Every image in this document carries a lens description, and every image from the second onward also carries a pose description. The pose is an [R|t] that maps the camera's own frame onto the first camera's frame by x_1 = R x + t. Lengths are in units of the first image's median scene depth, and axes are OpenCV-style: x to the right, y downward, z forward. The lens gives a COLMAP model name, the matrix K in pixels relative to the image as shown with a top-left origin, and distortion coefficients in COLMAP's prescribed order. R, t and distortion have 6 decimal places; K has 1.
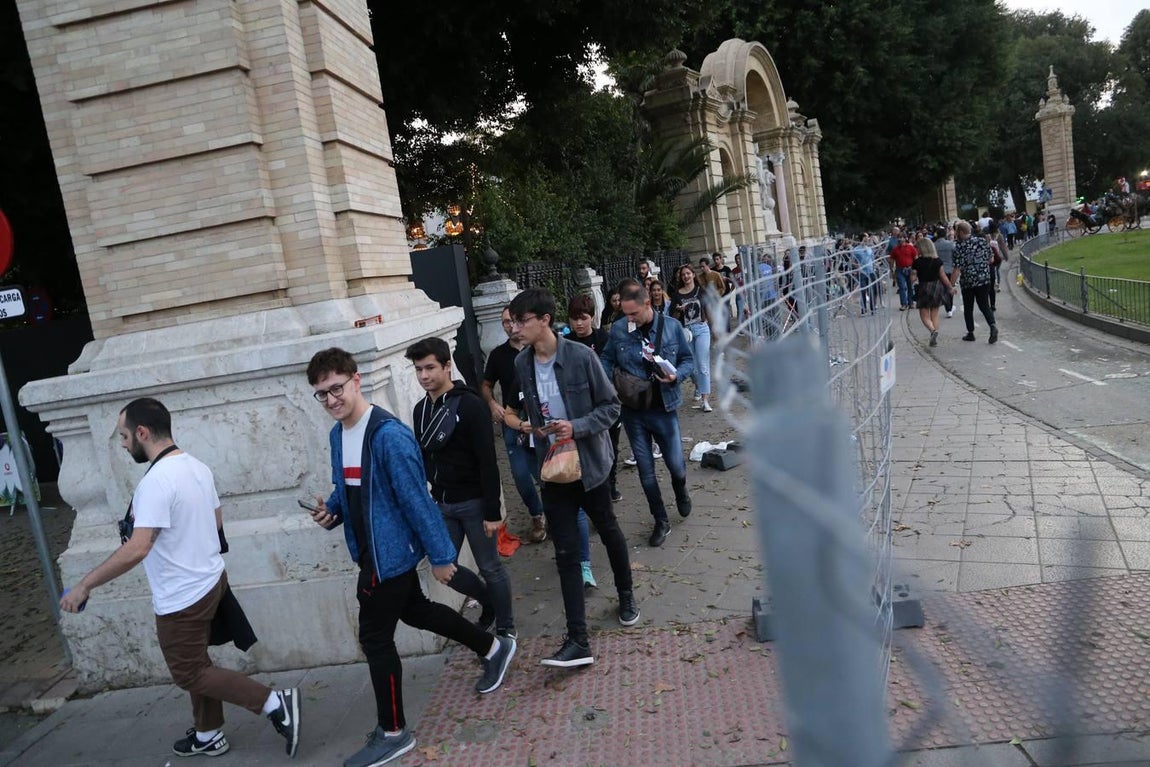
lens RADIAL K [[794.9, 0, 575.0], [0, 794.9, 383.5], [0, 0, 1]] dist [-0.131794, 0.094262]
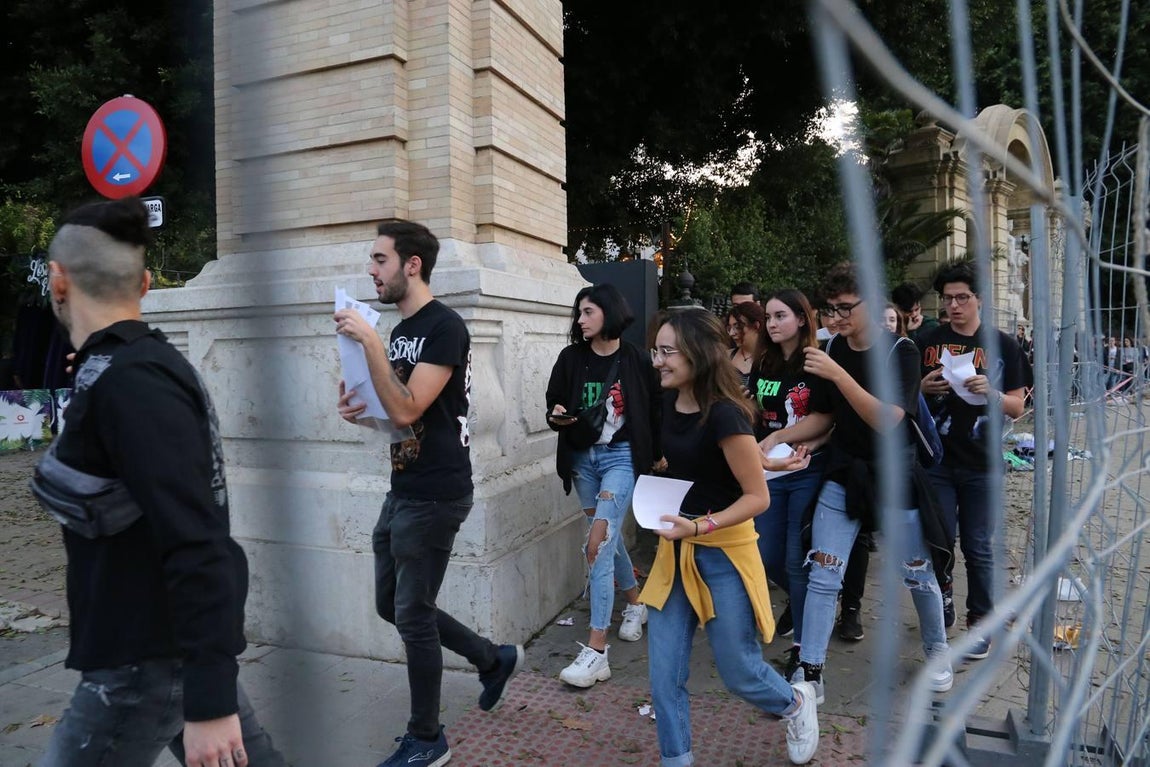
lens RADIAL K [[794.0, 0, 571.3], [0, 794.0, 378.5], [0, 0, 1]] dist [-0.128466, 0.092189]
pose [[0.952326, 0.144135, -0.268887, 0.073918], [-0.165929, 0.984308, -0.060045, 0.074934], [0.256013, 0.101798, 0.961298, 0.204192]]
